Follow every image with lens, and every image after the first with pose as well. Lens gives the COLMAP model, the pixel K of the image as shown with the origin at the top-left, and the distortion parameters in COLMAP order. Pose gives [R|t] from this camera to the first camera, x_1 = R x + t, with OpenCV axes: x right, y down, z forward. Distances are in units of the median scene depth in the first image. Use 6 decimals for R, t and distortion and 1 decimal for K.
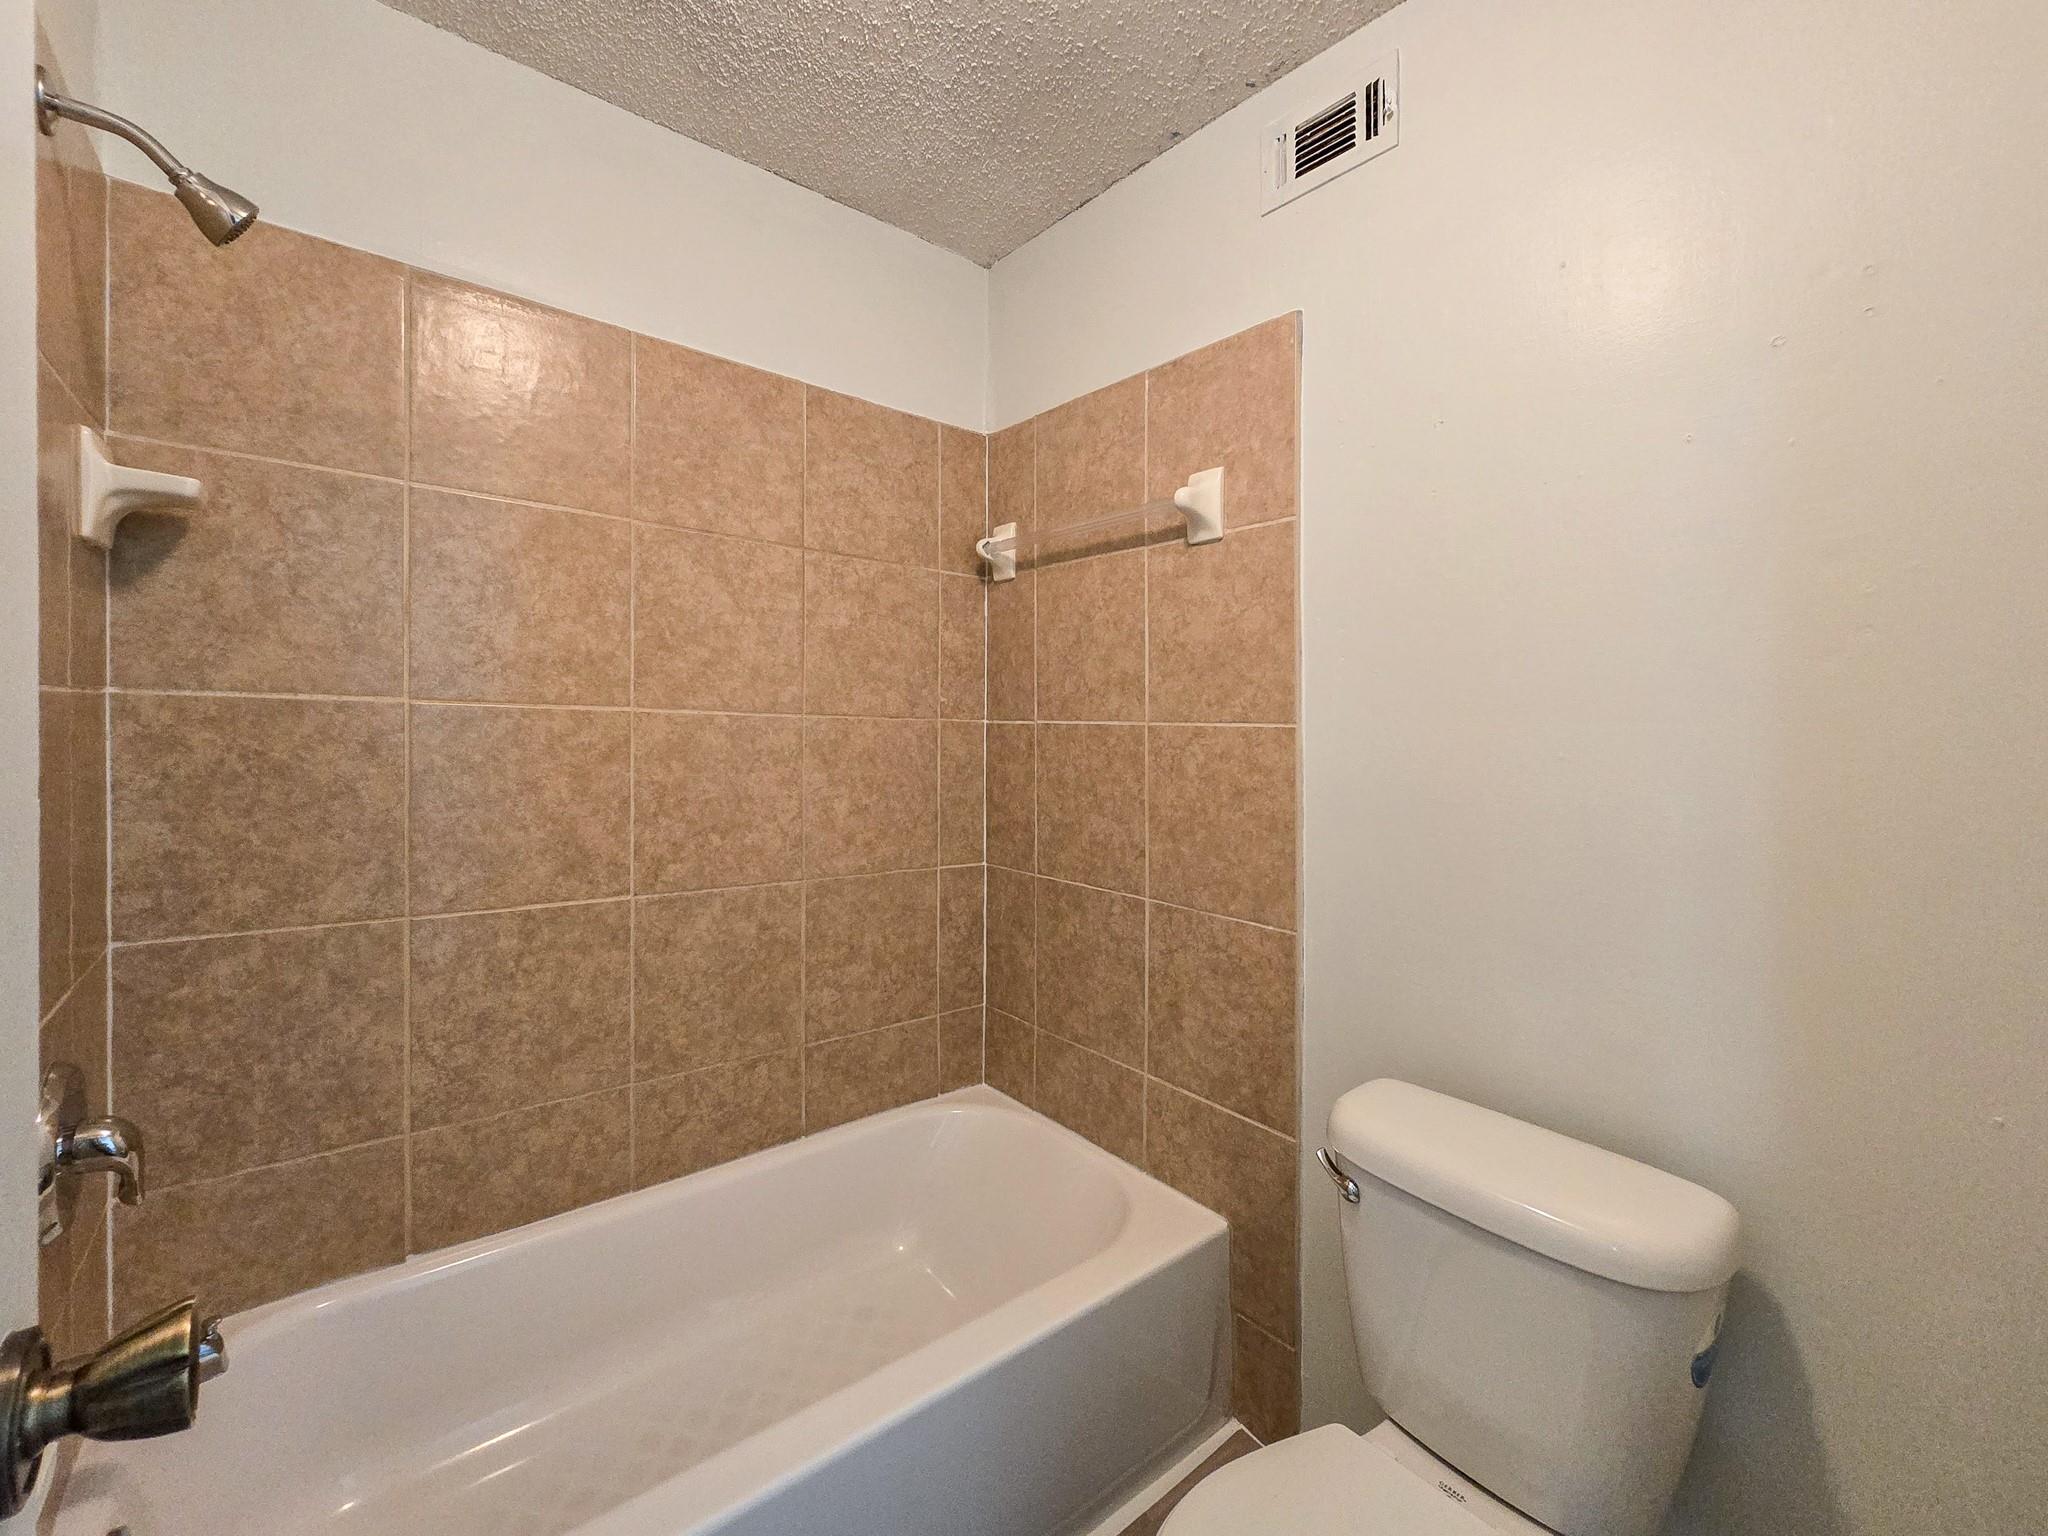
lens RADIAL K [[1001.9, 0, 990.0], [0, 1001.9, 765.5], [0, 0, 1]] dist [-0.001400, 0.000700]
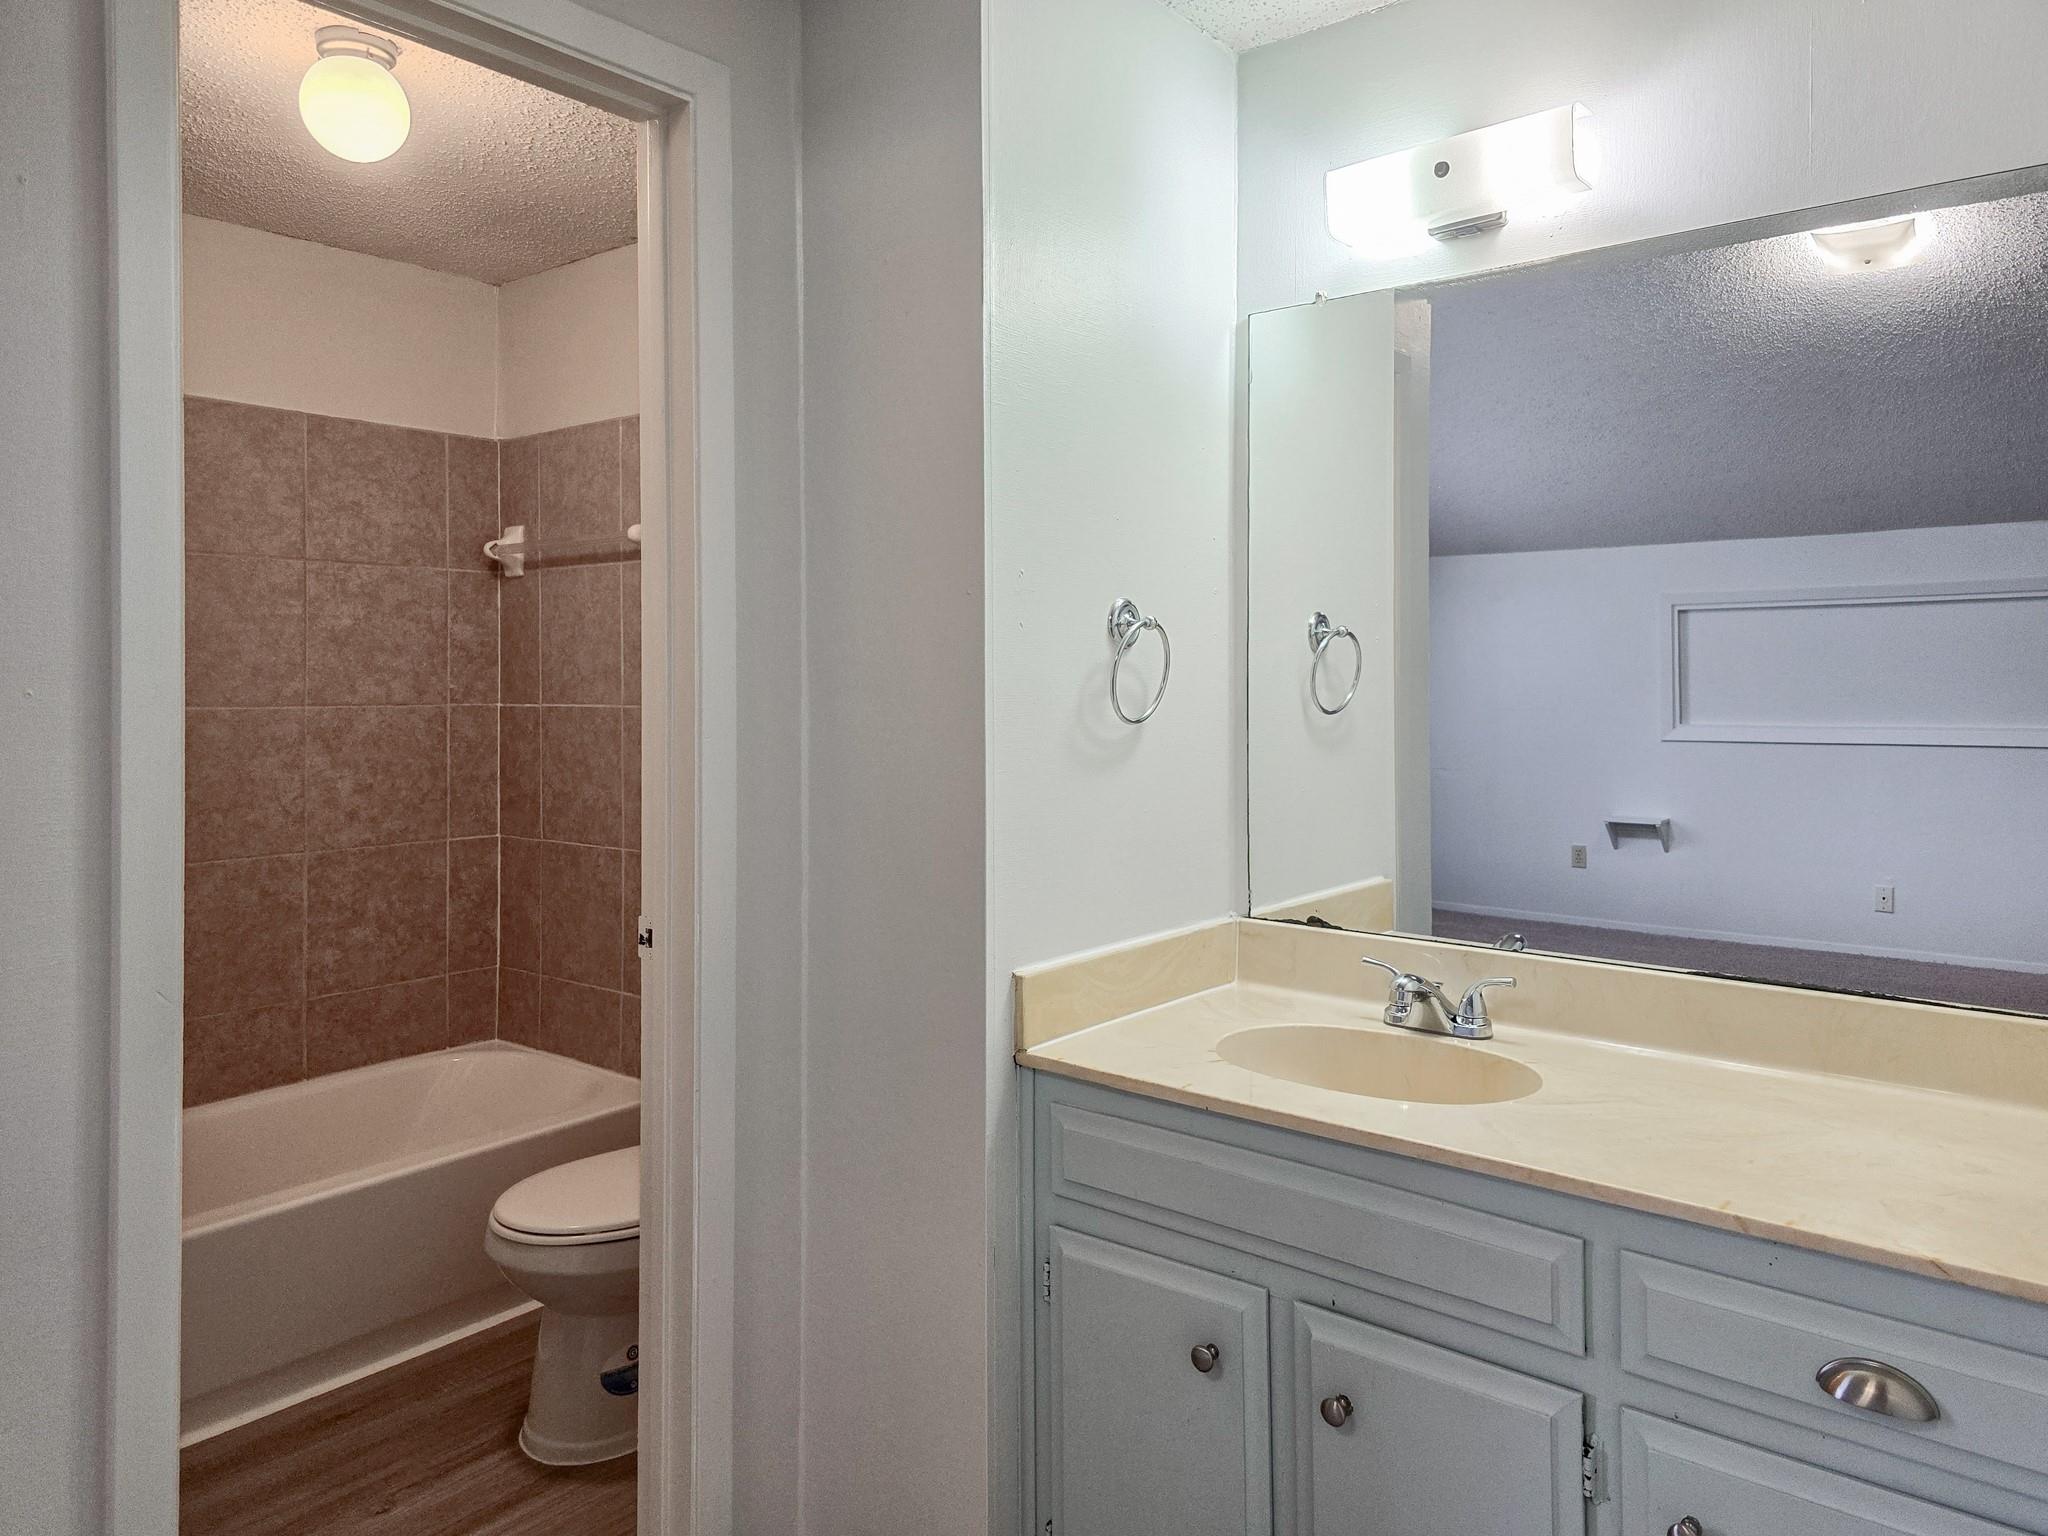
lens RADIAL K [[1389.0, 0, 1061.9], [0, 1389.0, 657.6], [0, 0, 1]] dist [0.076818, -0.060349]
pose [[0.957489, -0.016416, 0.288002, 0.162787], [0.032842, 0.998091, -0.052295, 0.005803], [-0.286594, 0.059531, 0.956201, -0.728933]]
